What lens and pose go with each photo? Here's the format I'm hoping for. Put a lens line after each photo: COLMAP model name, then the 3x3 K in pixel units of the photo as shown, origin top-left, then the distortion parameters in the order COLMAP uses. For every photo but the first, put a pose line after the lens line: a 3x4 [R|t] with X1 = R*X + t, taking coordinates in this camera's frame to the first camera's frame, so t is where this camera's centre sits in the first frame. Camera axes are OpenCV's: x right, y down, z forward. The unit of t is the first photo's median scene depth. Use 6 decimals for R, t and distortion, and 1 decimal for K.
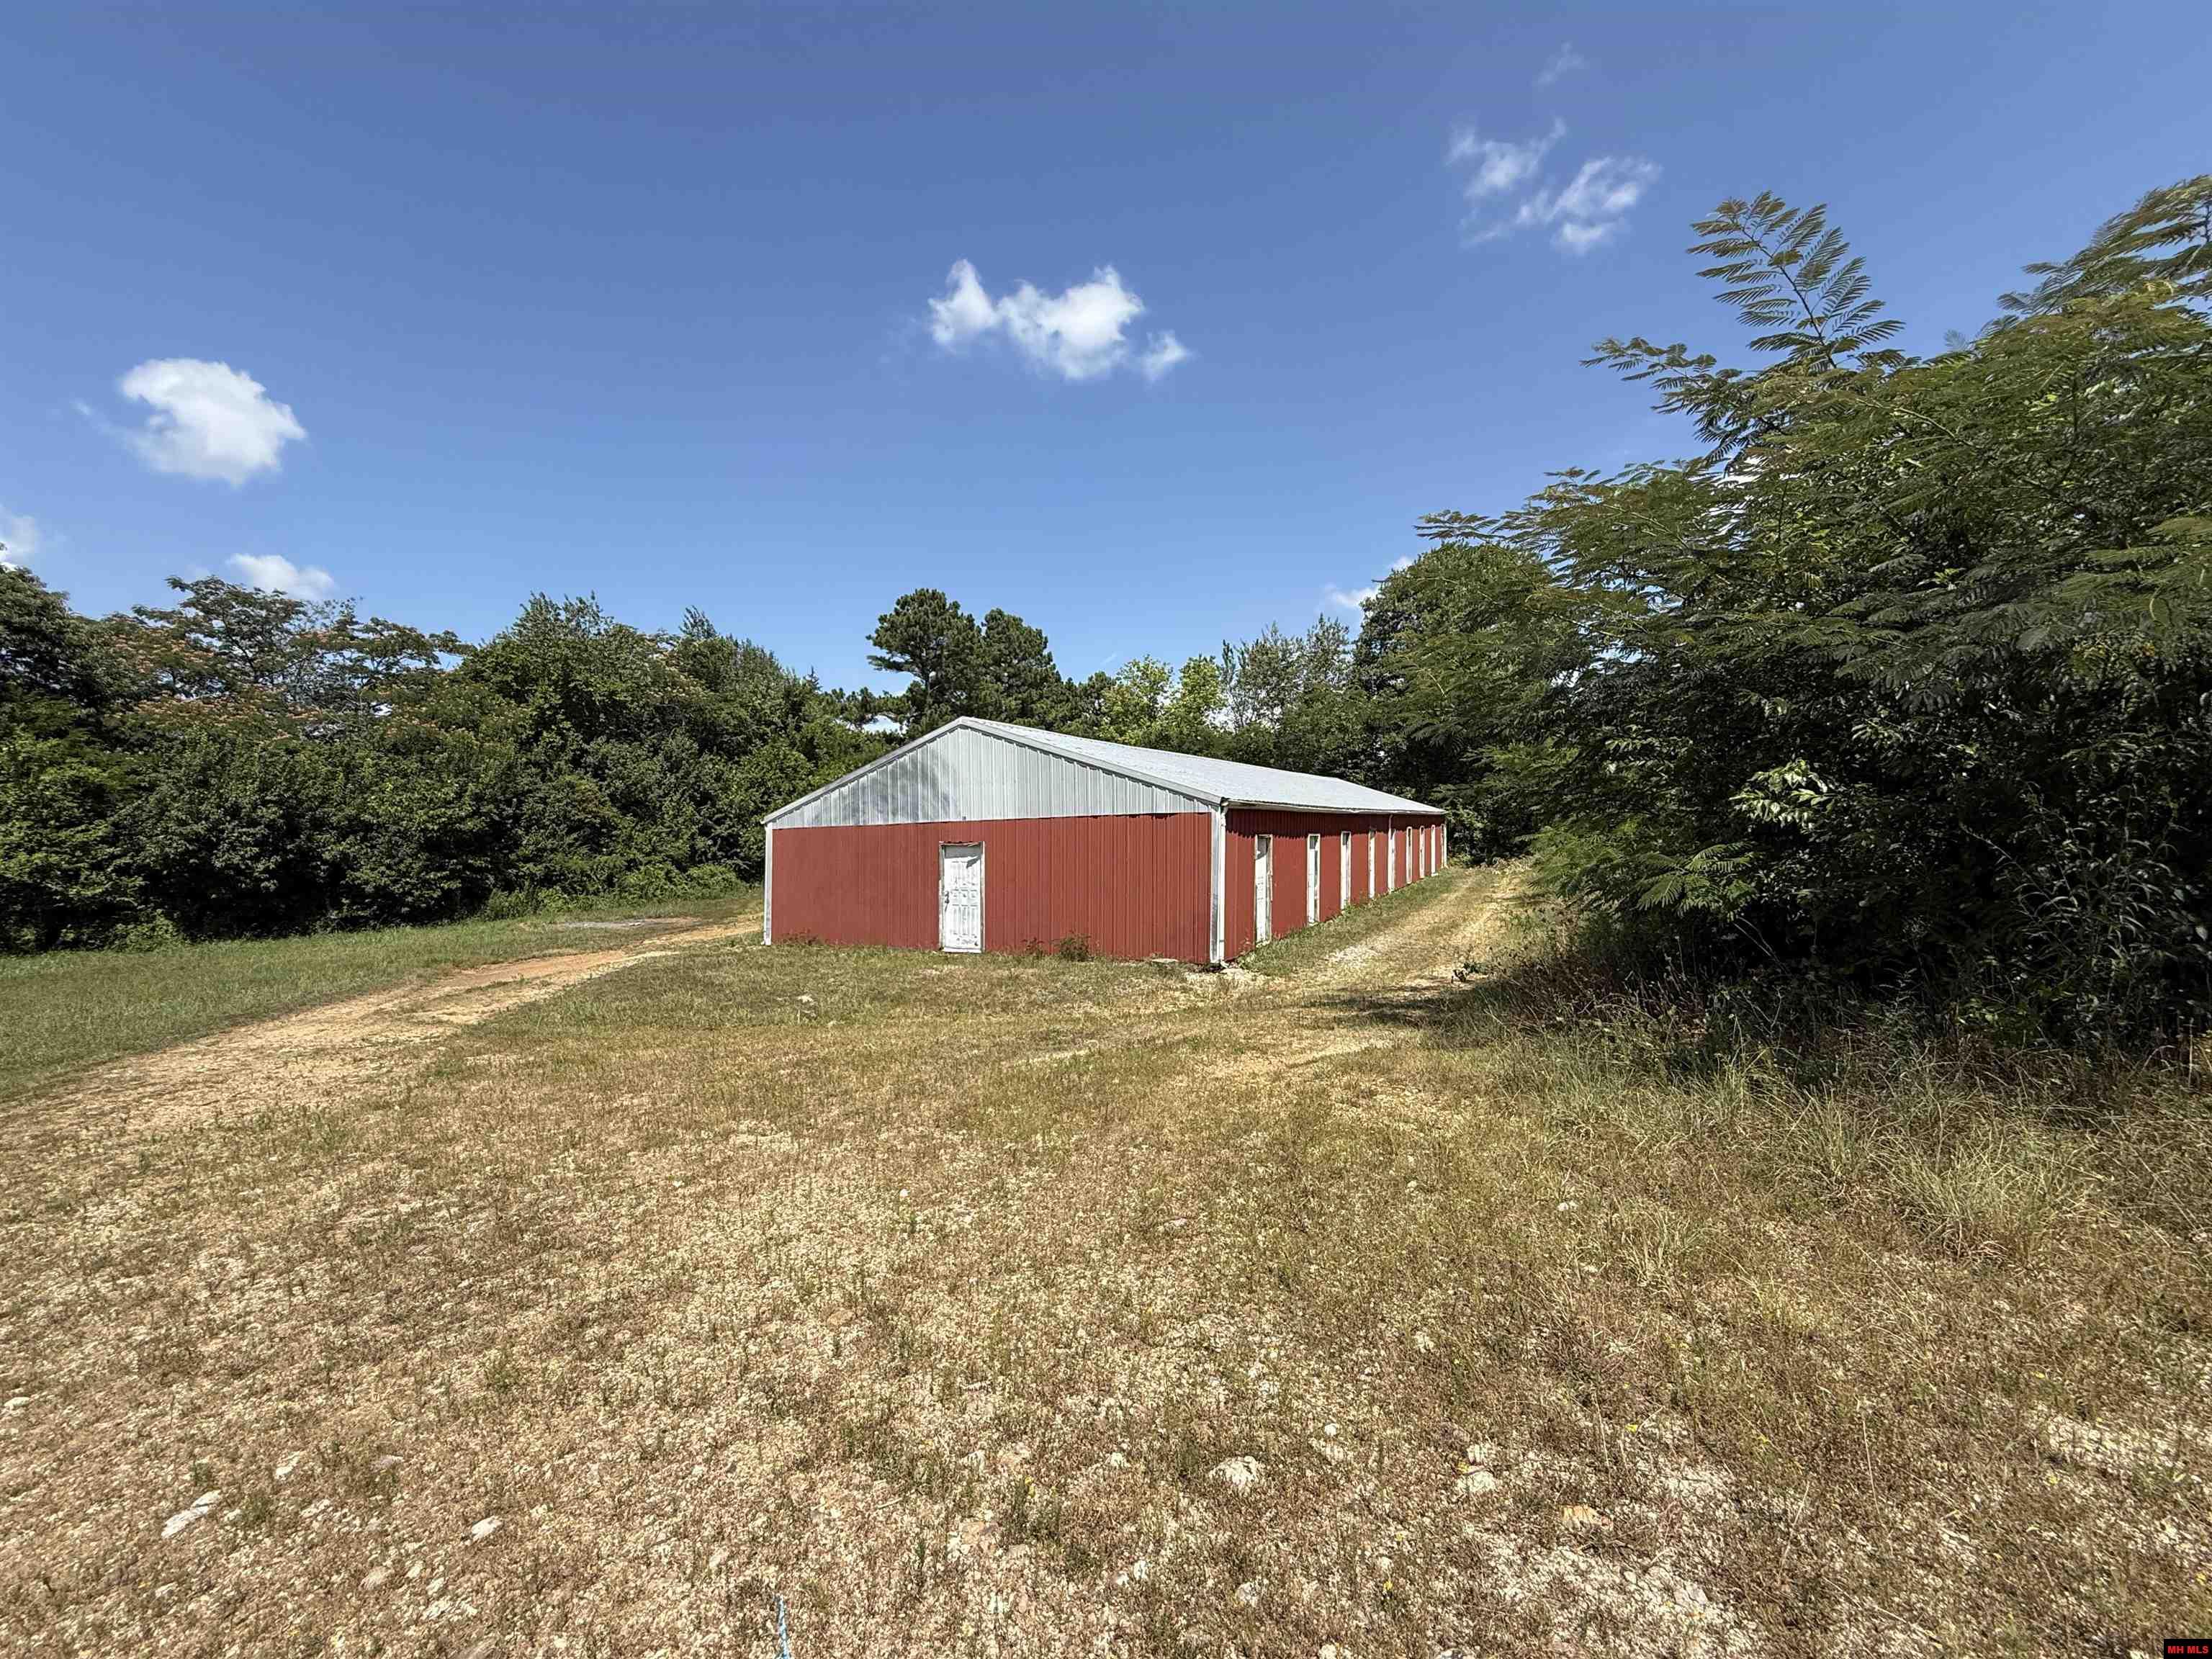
lens RADIAL K [[905.7, 0, 1106.0], [0, 905.7, 829.5], [0, 0, 1]] dist [-0.001187, 0.000181]
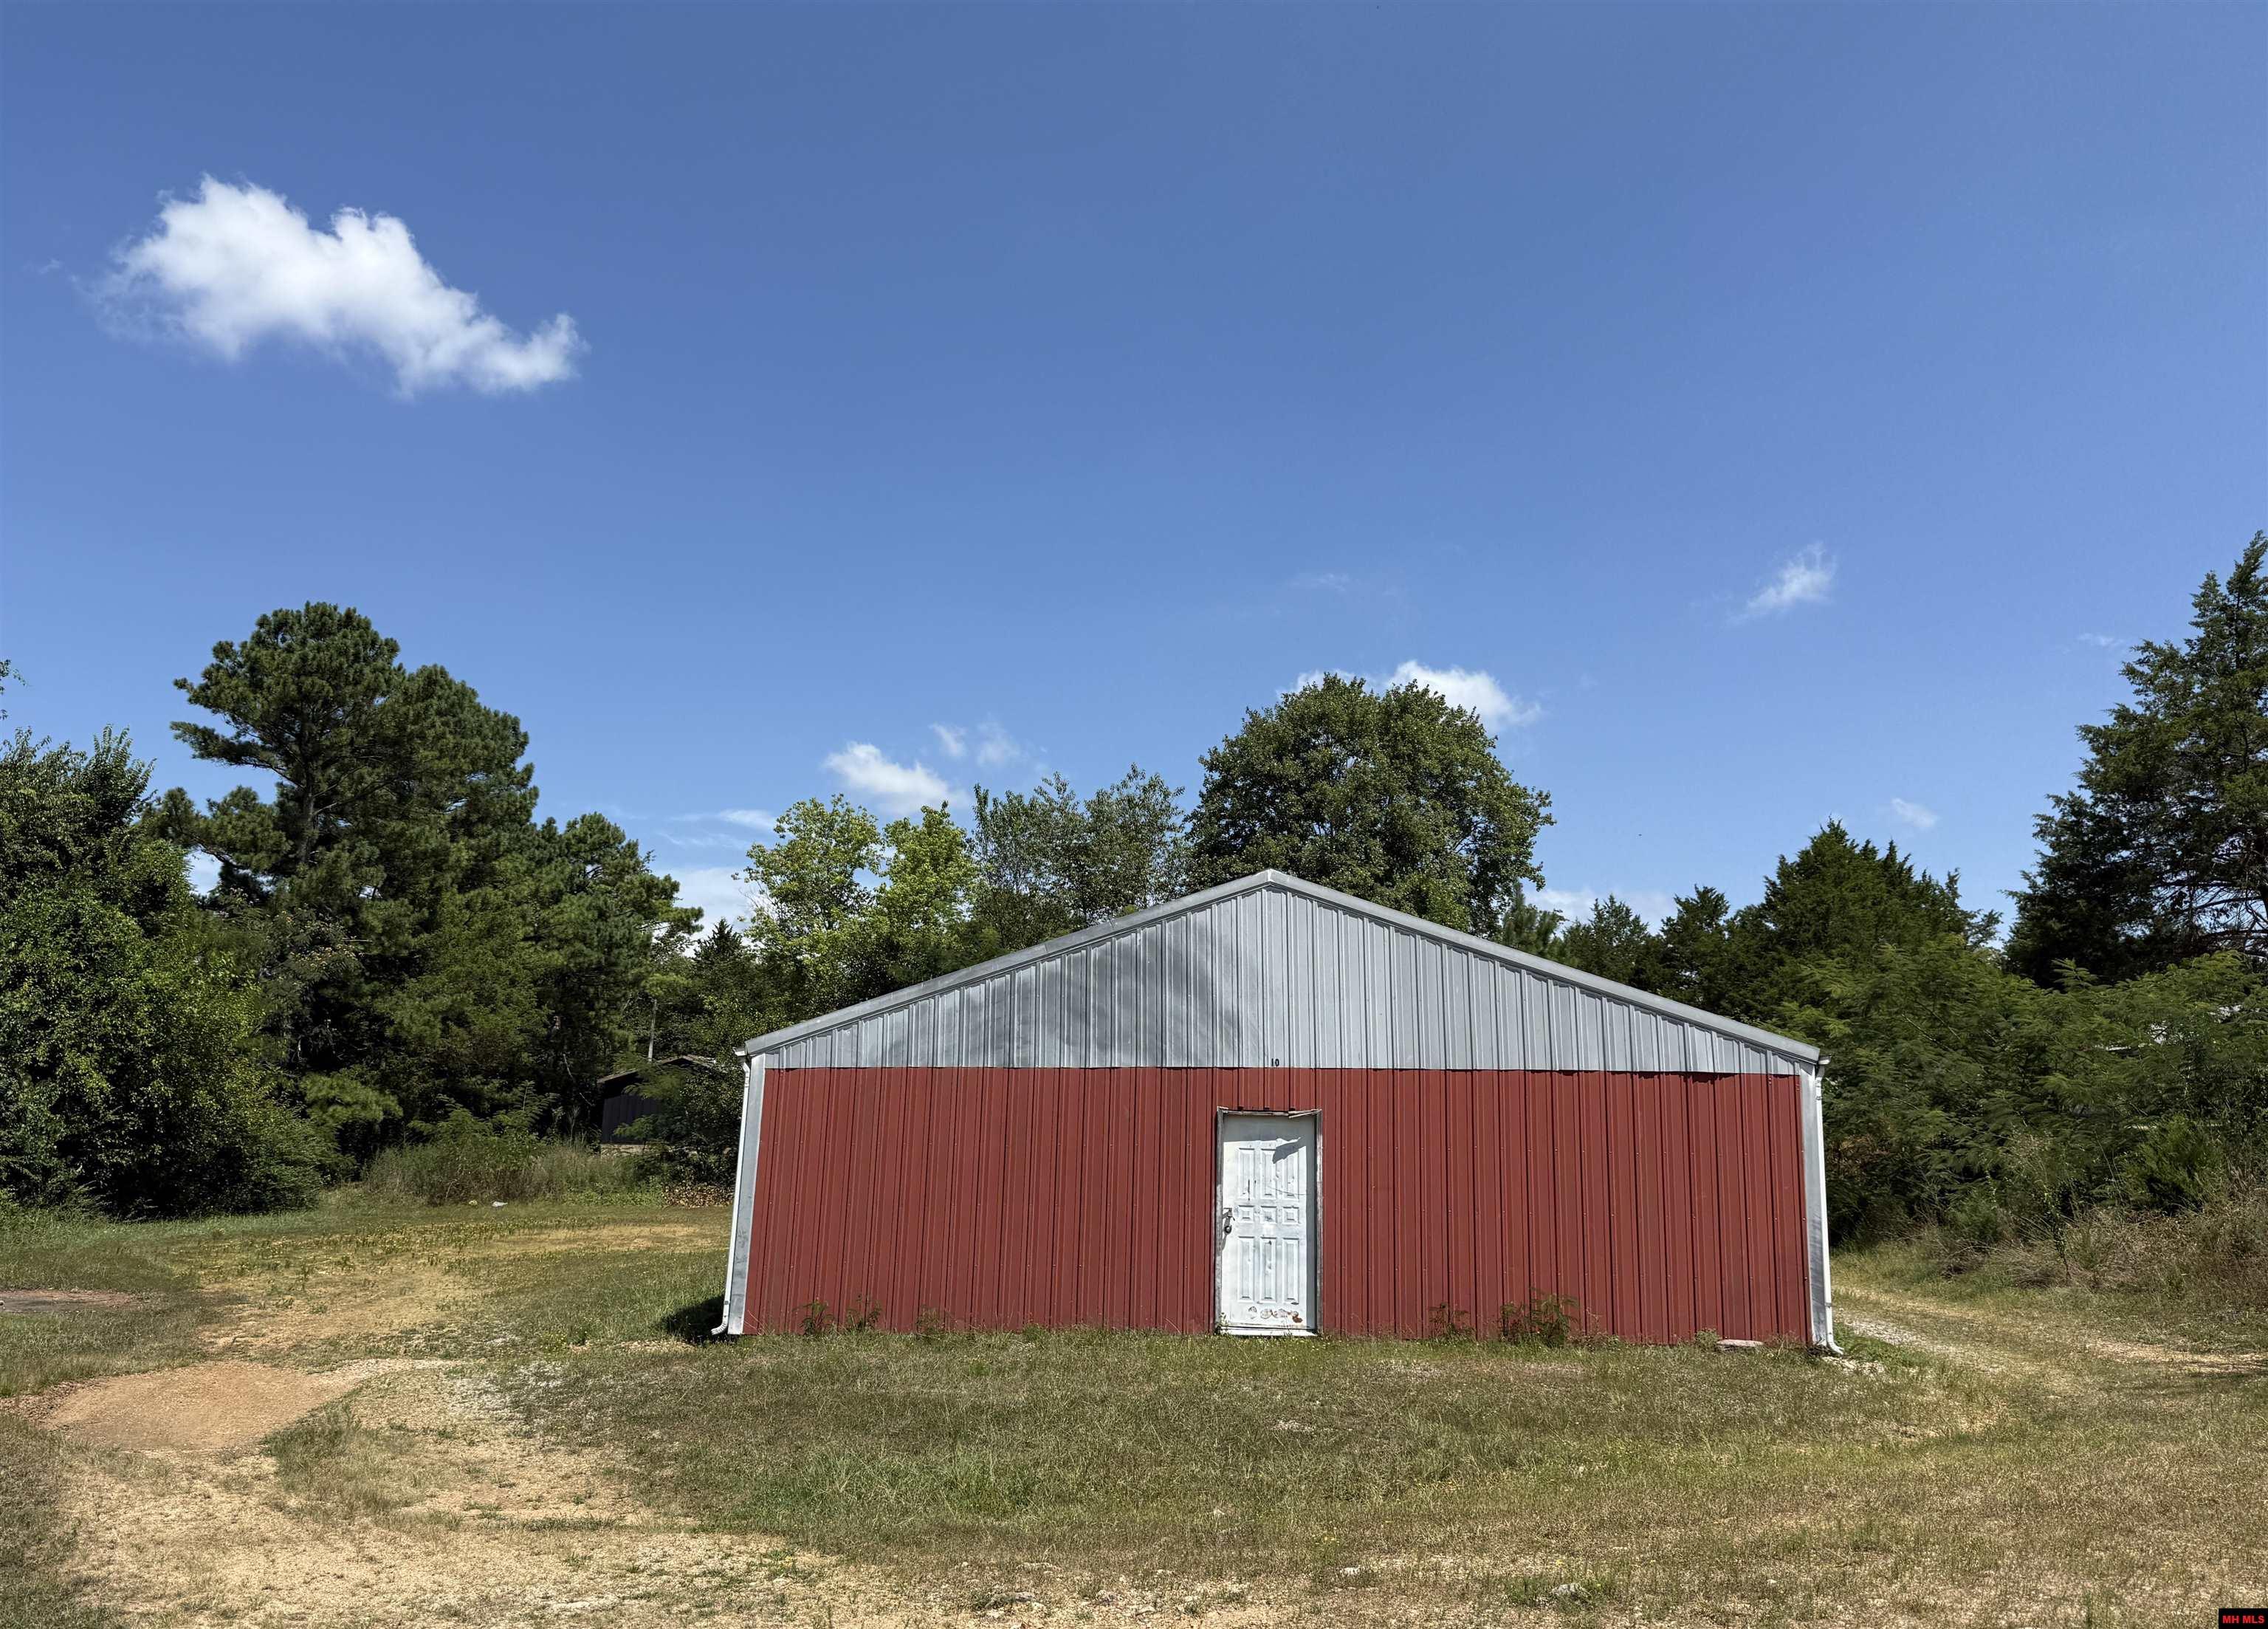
lens RADIAL K [[1637.0, 0, 1124.5], [0, 1637.0, 863.4], [0, 0, 1]] dist [0.176217, -0.442010]
pose [[0.907693, 0.103108, 0.406770, -0.347752], [-0.034034, 0.984239, -0.173537, 0.022901], [-0.418252, 0.143675, 0.896896, 0.099207]]
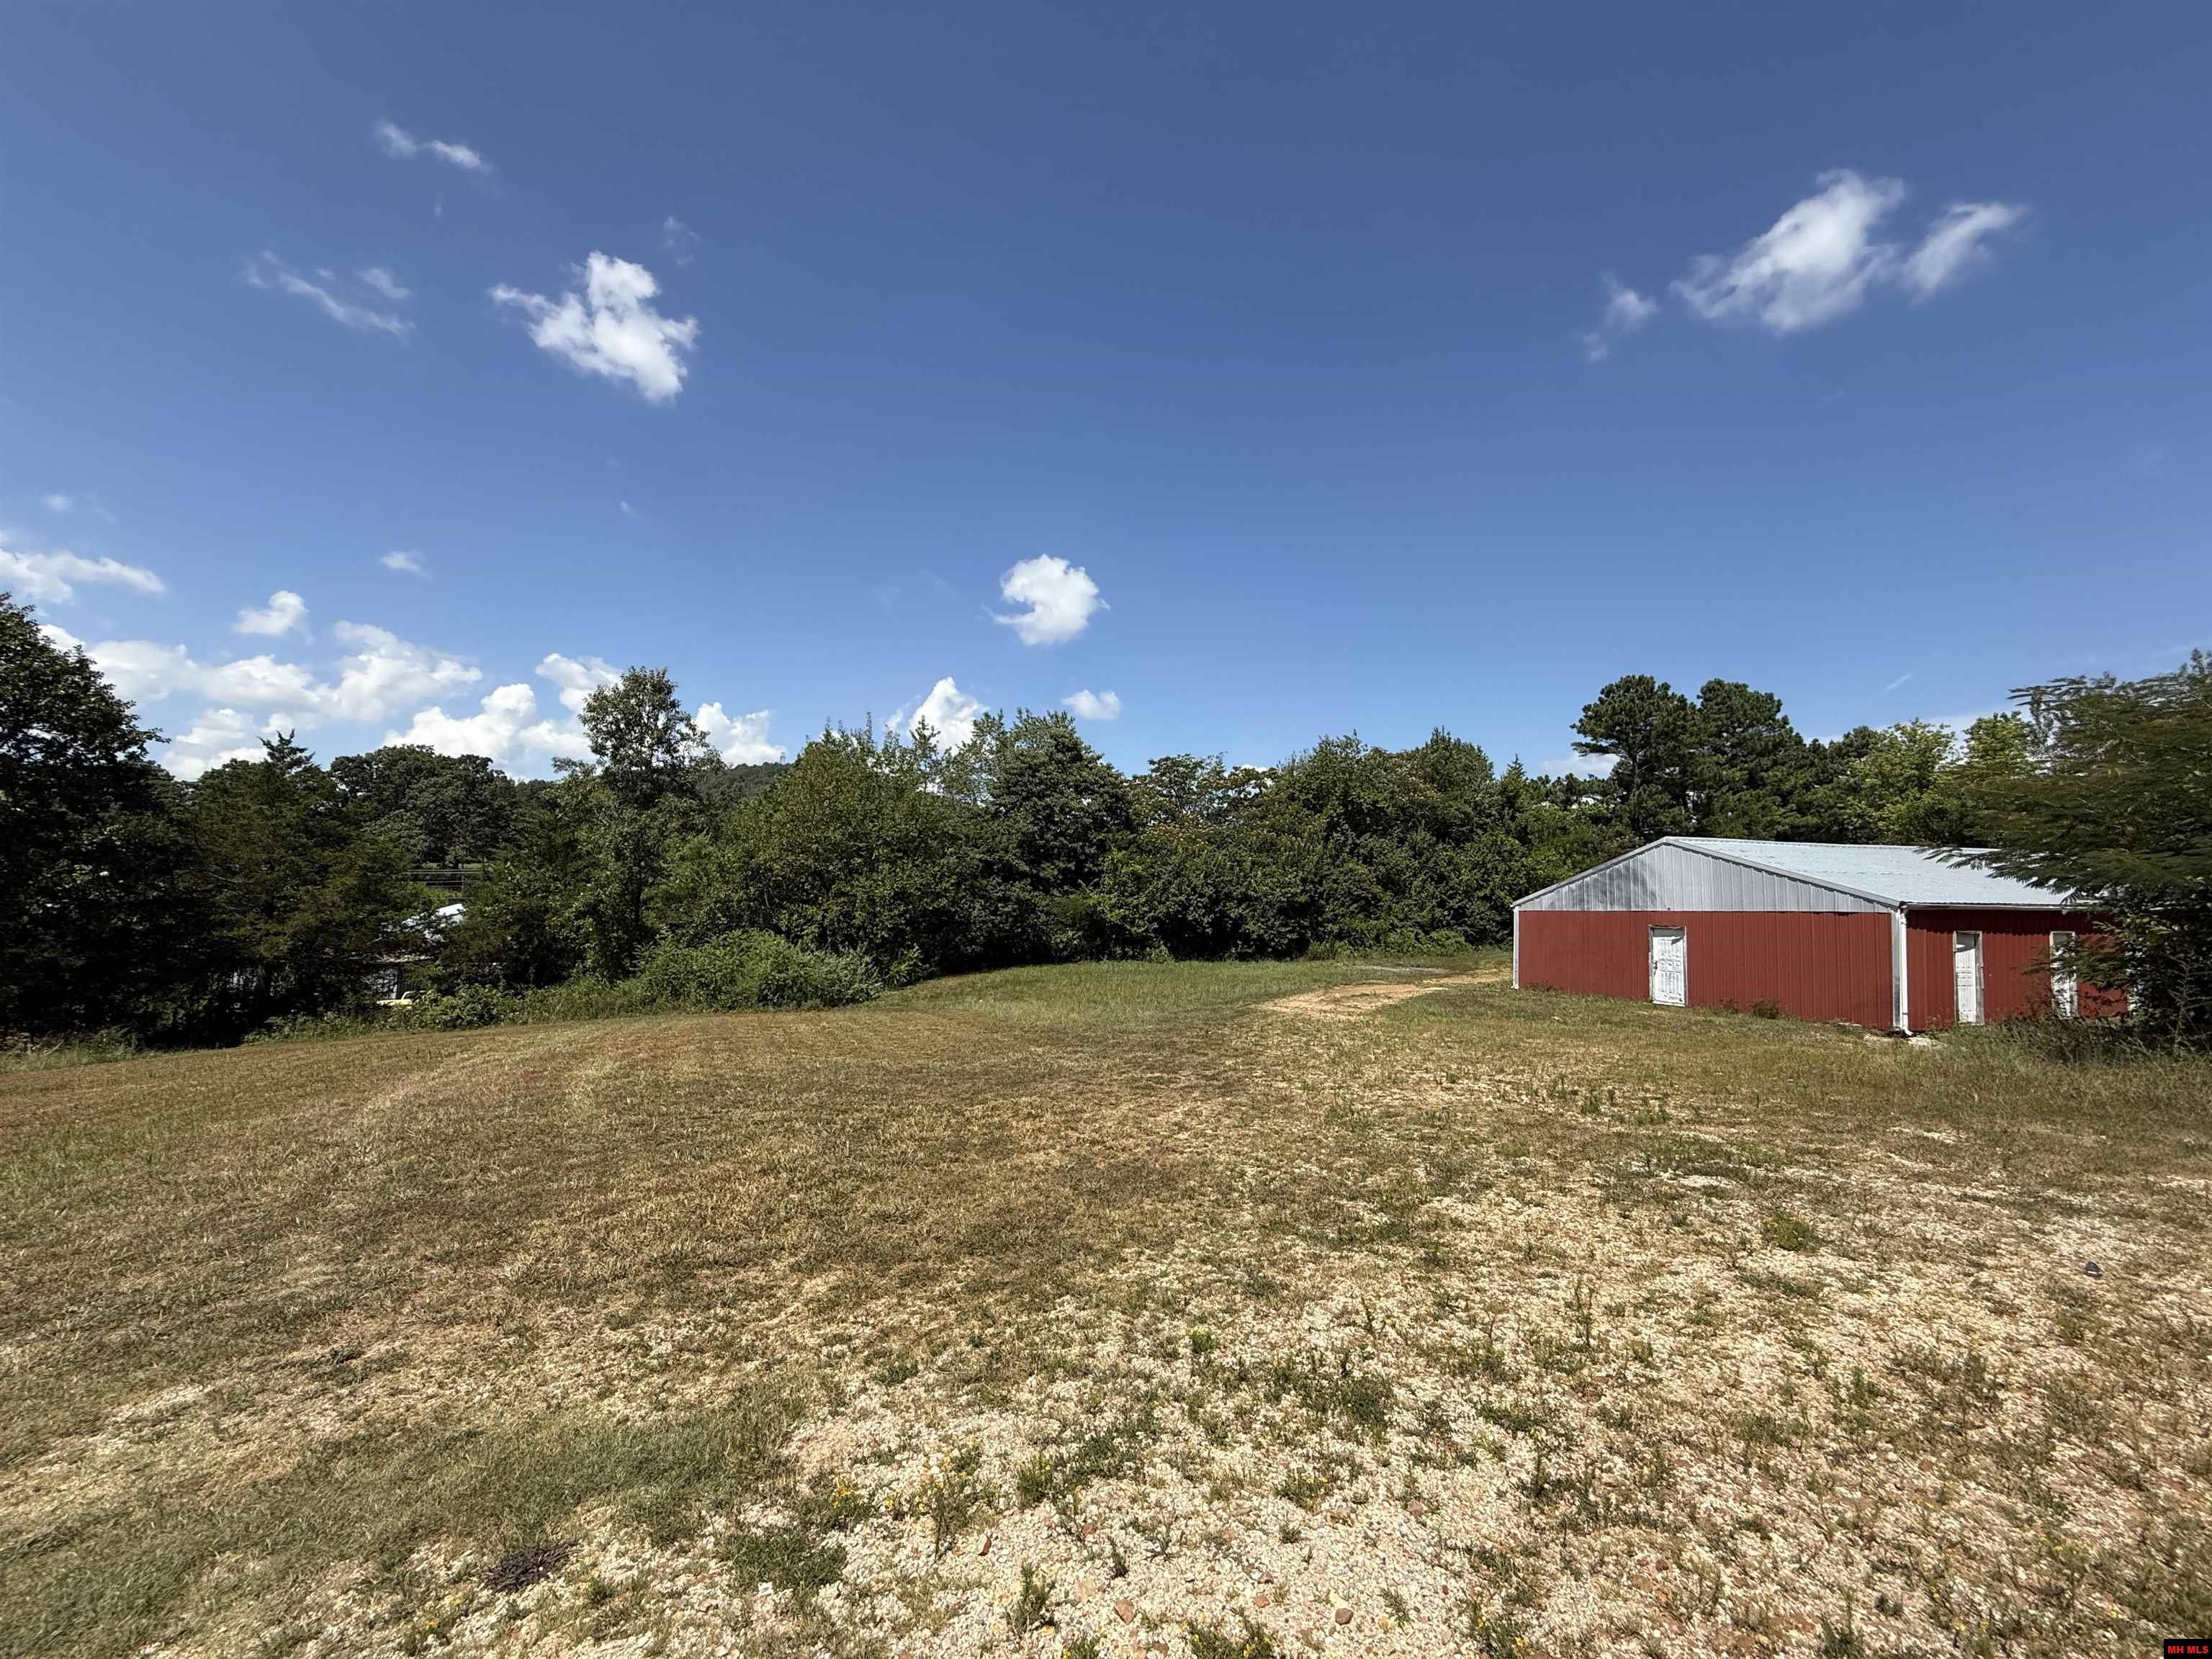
lens RADIAL K [[873.1, 0, 1106.0], [0, 873.1, 829.5], [0, 0, 1]] dist [0.000855, 0.000237]
pose [[0.738039, -0.030602, -0.674064, 0.064100], [-0.019007, 0.997632, -0.066103, -0.016192], [0.674491, 0.061598, 0.735709, -0.326716]]
